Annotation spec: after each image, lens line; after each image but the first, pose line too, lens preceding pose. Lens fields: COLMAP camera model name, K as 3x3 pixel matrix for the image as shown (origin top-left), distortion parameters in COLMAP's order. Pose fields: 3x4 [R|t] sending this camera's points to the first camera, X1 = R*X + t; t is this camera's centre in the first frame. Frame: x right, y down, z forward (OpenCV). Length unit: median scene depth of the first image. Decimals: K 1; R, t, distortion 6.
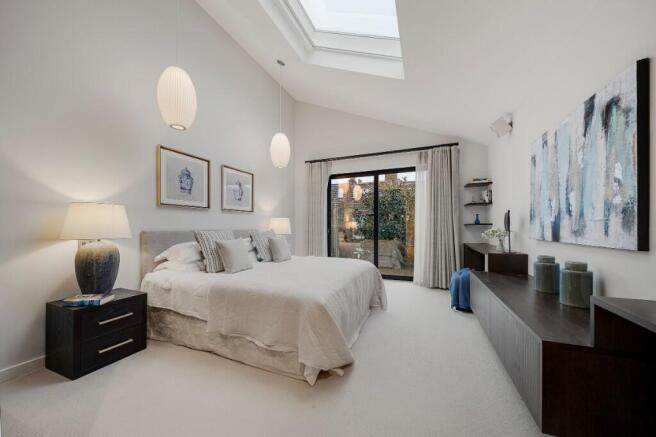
lens RADIAL K [[243.1, 0, 331.9], [0, 243.1, 225.7], [0, 0, 1]] dist [-0.000392, -0.000021]
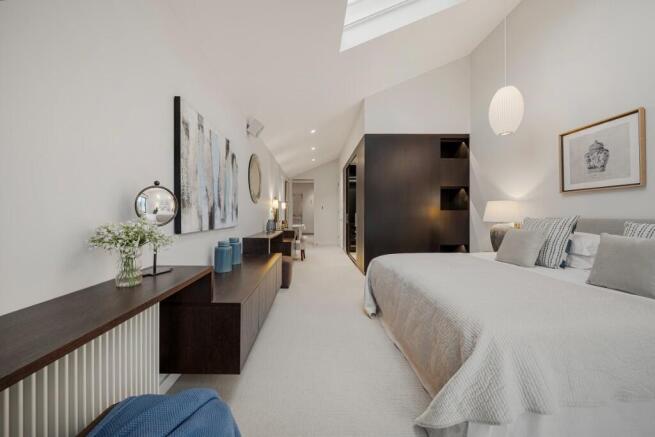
lens RADIAL K [[242.7, 0, 327.2], [0, 242.7, 215.3], [0, 0, 1]] dist [-0.000392, -0.000021]
pose [[-0.915565, 0.004654, -0.402143, 0.862267], [0.008595, 0.999931, -0.007995, 0.012938], [0.402079, -0.010777, -0.915542, 2.184066]]
